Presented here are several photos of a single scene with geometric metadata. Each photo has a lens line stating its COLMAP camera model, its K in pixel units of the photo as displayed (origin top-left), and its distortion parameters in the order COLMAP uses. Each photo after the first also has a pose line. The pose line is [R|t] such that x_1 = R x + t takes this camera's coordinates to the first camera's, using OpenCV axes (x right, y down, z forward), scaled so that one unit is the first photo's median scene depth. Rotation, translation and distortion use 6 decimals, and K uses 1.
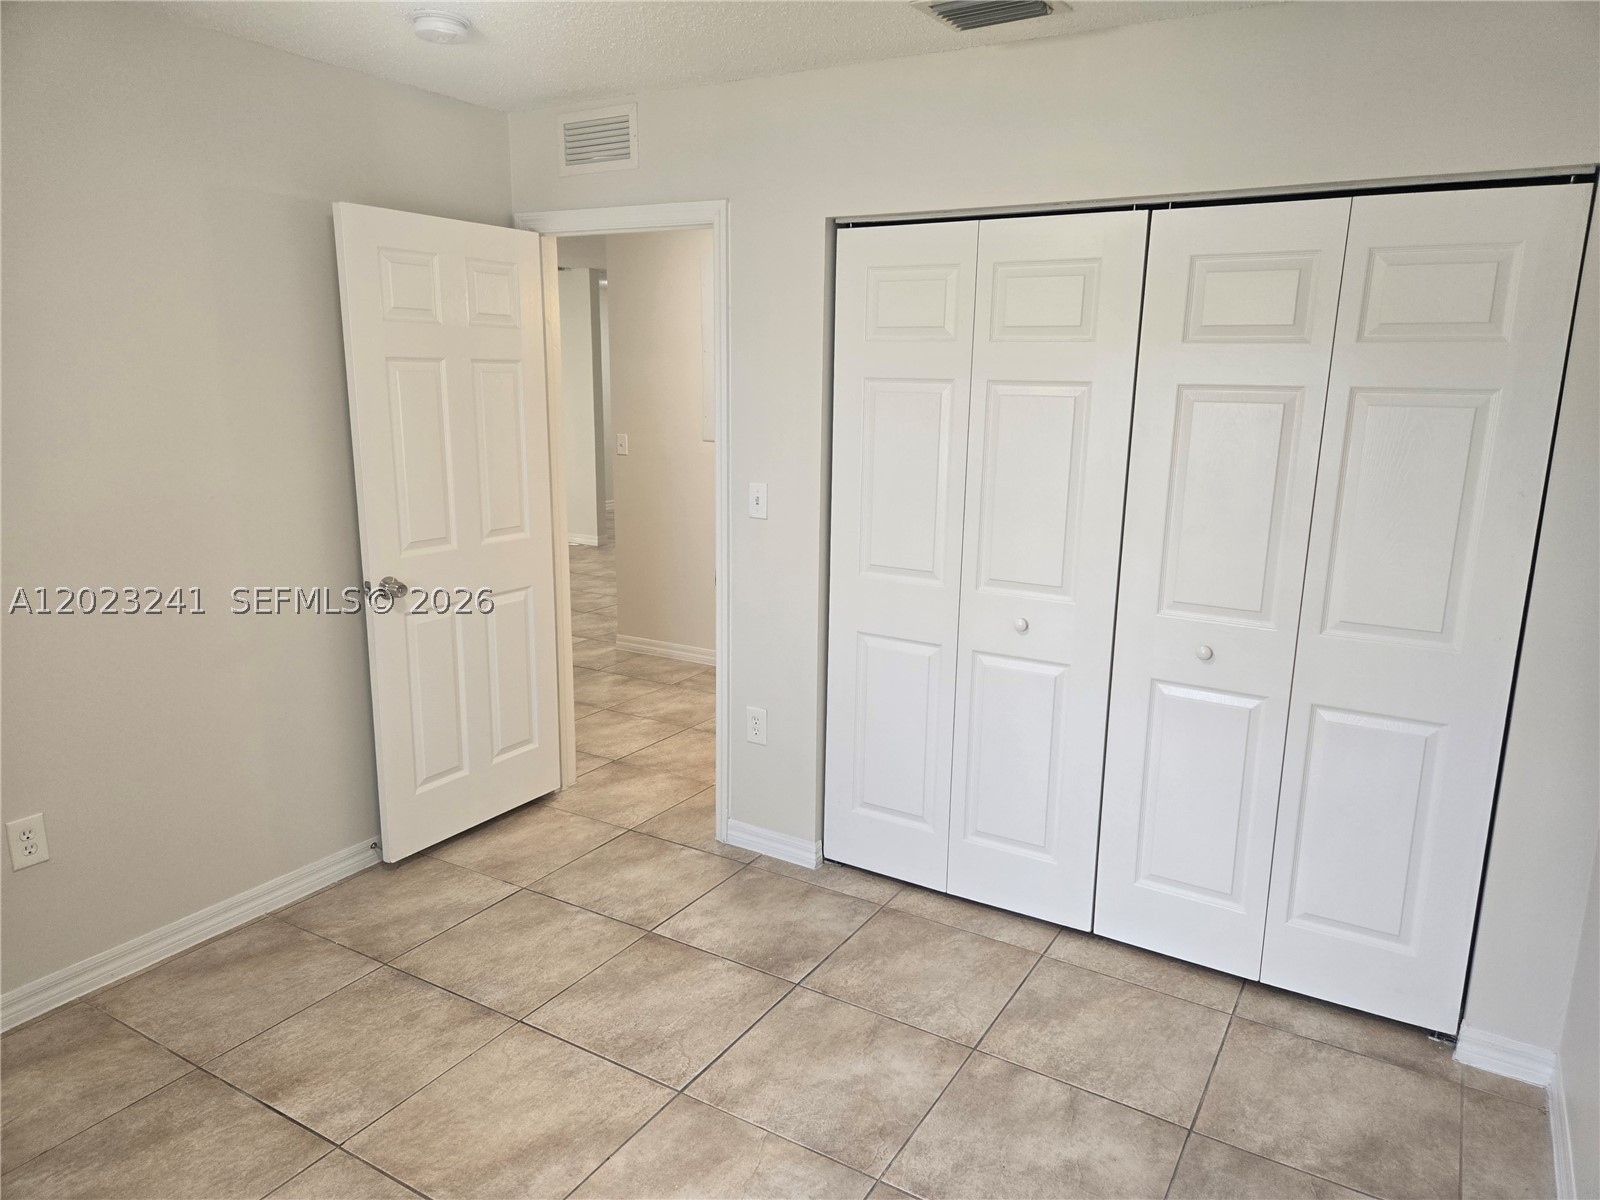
lens RADIAL K [[1076.3, 0, 801.4], [0, 1076.3, 602.7], [0, 0, 1]] dist [0.078458, -0.065081]
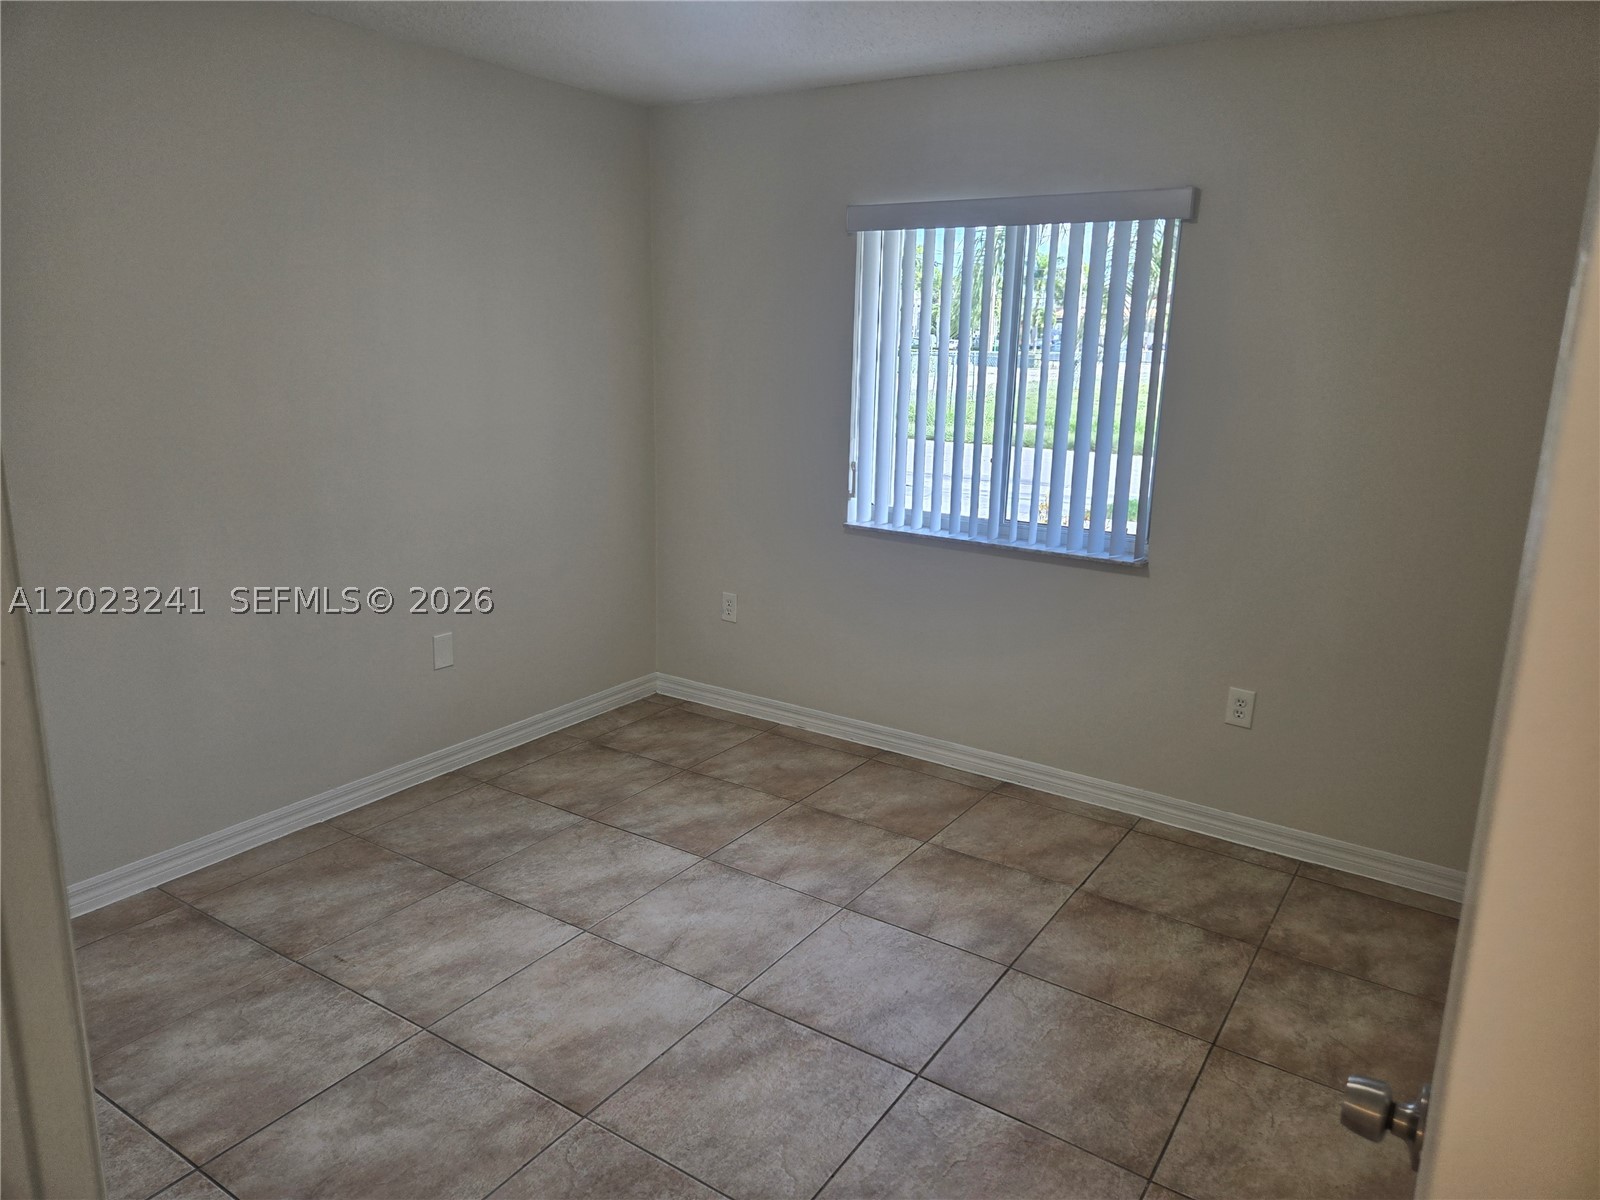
lens RADIAL K [[1076.3, 0, 801.4], [0, 1076.3, 602.7], [0, 0, 1]] dist [0.078458, -0.065081]
pose [[-0.998183, -0.051588, 0.031131, -0.299854], [-0.032546, 0.896440, 0.441968, -0.343277], [-0.050707, 0.440152, -0.896491, 1.636292]]
